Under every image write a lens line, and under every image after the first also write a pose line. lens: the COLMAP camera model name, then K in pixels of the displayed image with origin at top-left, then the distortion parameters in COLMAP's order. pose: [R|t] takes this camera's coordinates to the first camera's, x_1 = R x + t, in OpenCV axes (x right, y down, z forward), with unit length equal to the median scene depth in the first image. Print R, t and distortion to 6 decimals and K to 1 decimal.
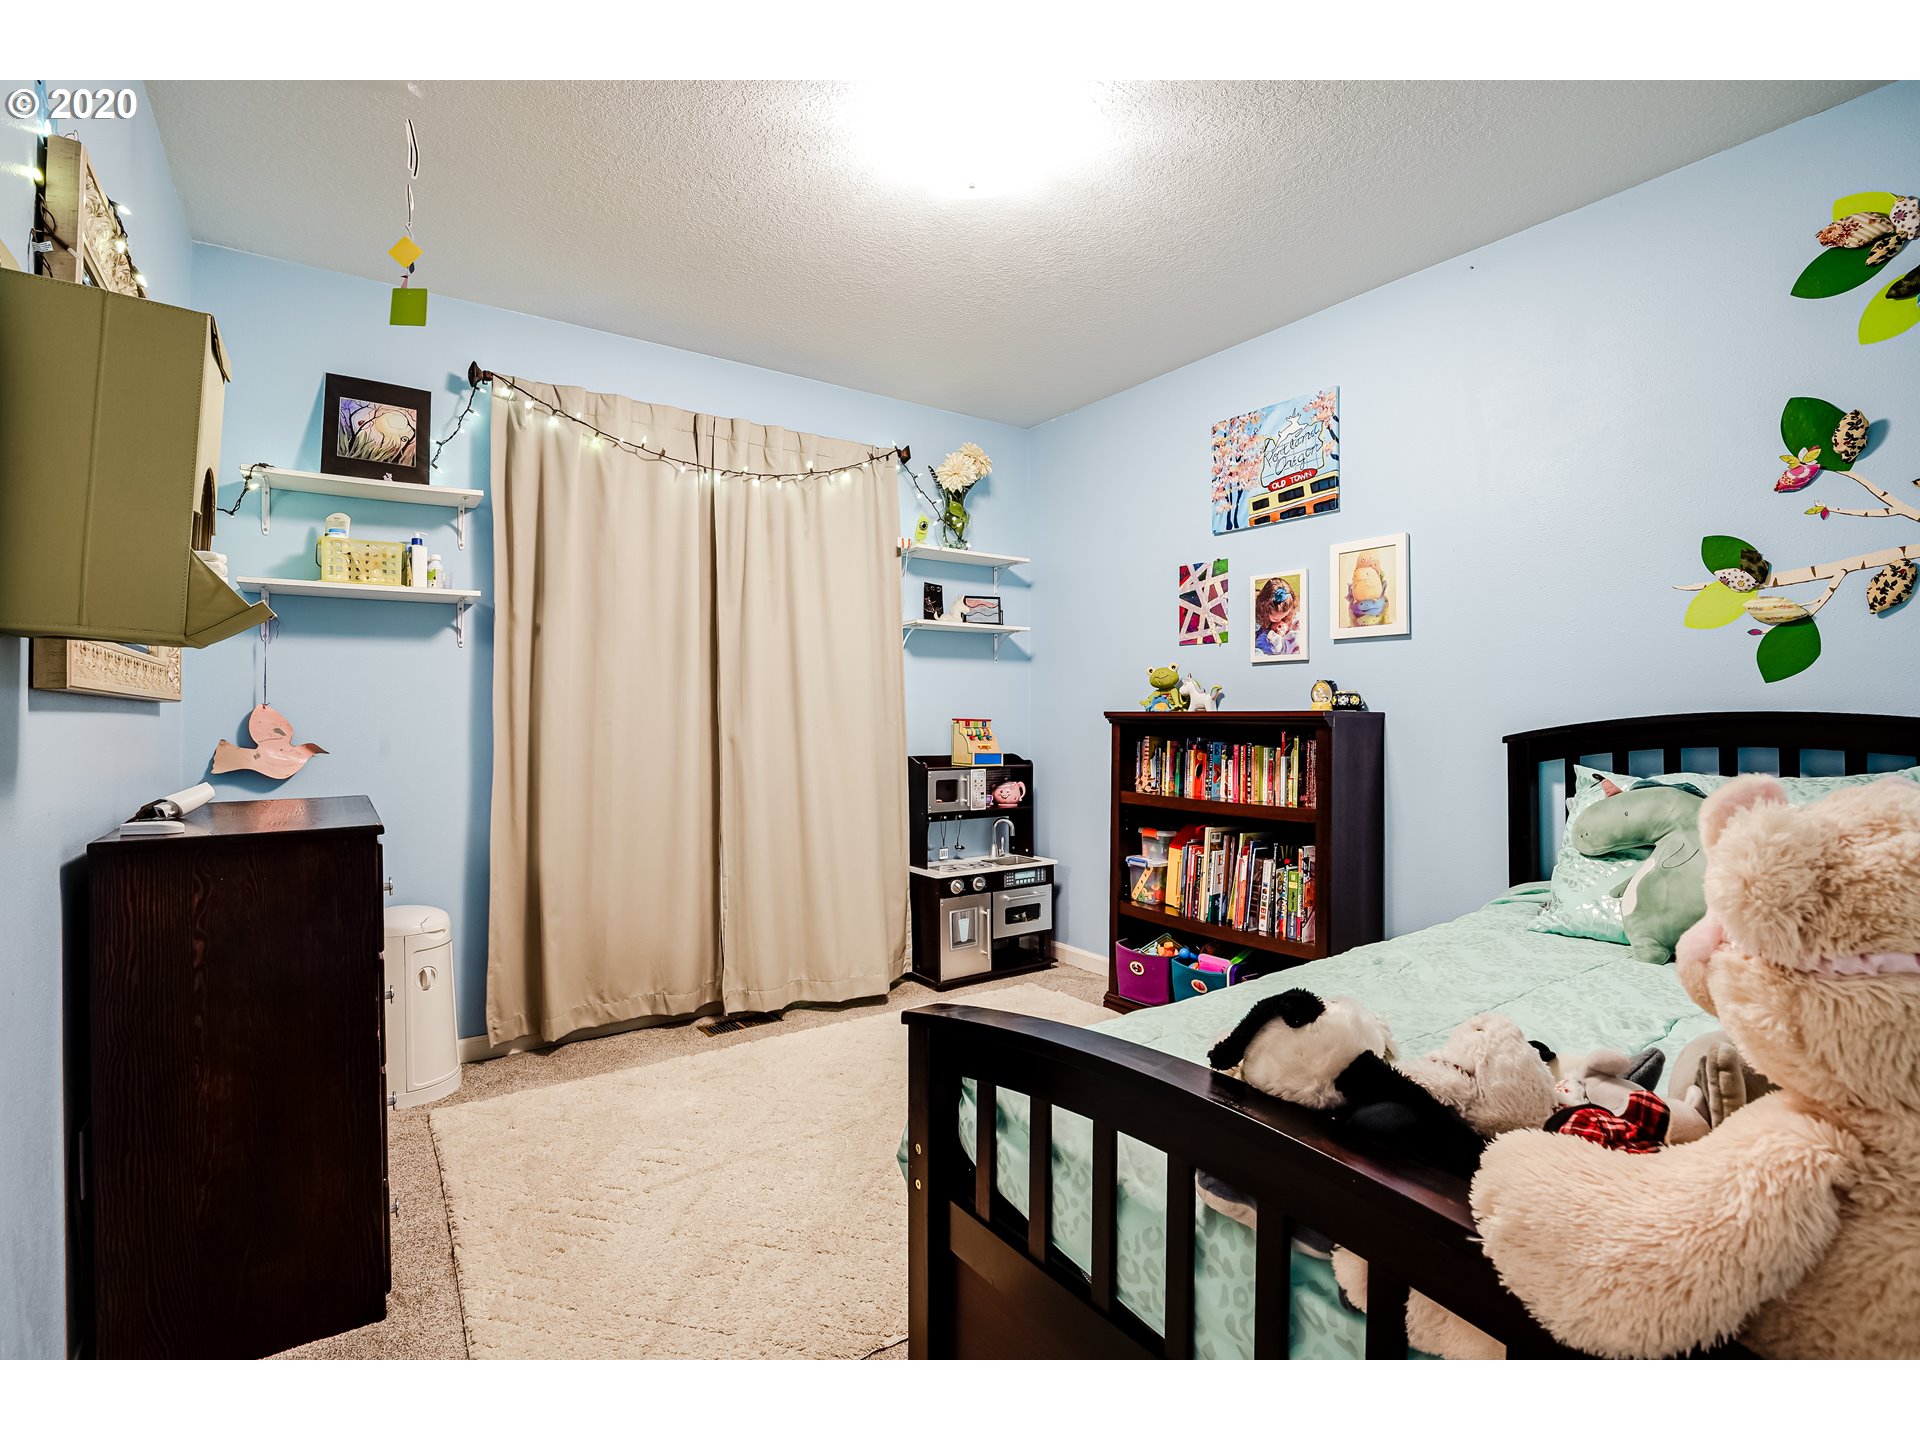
lens RADIAL K [[901.0, 0, 955.3], [0, 901.0, 717.8], [0, 0, 1]] dist [-0.035387, 0.005244]
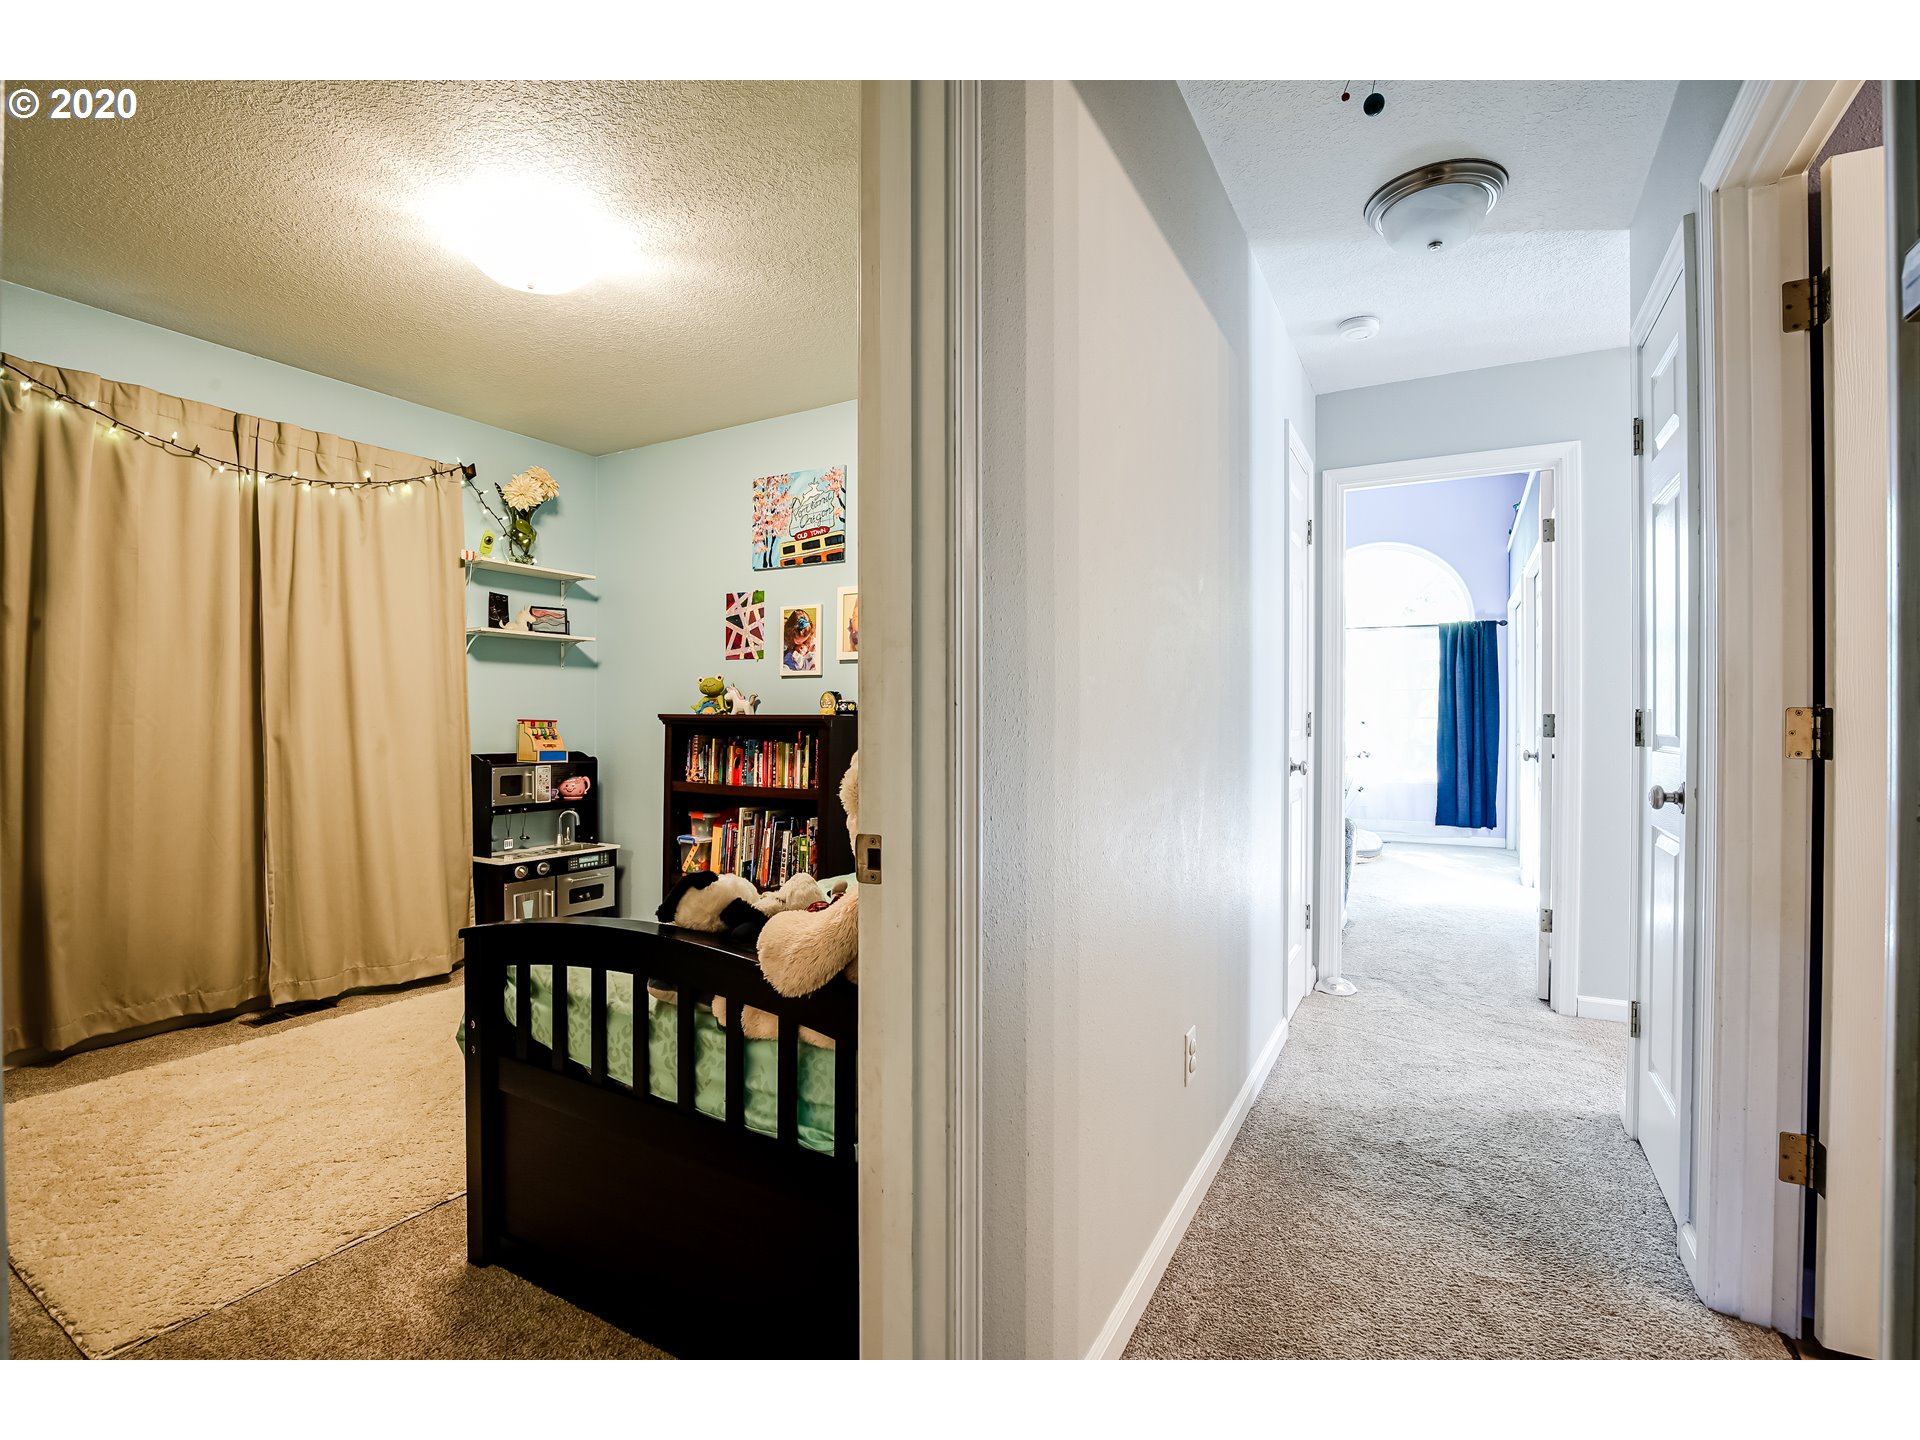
lens RADIAL K [[901.0, 0, 970.7], [0, 901.0, 724.9], [0, 0, 1]] dist [-0.035387, 0.005244]
pose [[0.899583, 0.002676, 0.436741, 0.021862], [-0.005300, 0.999974, 0.004791, -0.000463], [-0.436717, -0.006625, 0.899575, -0.251105]]
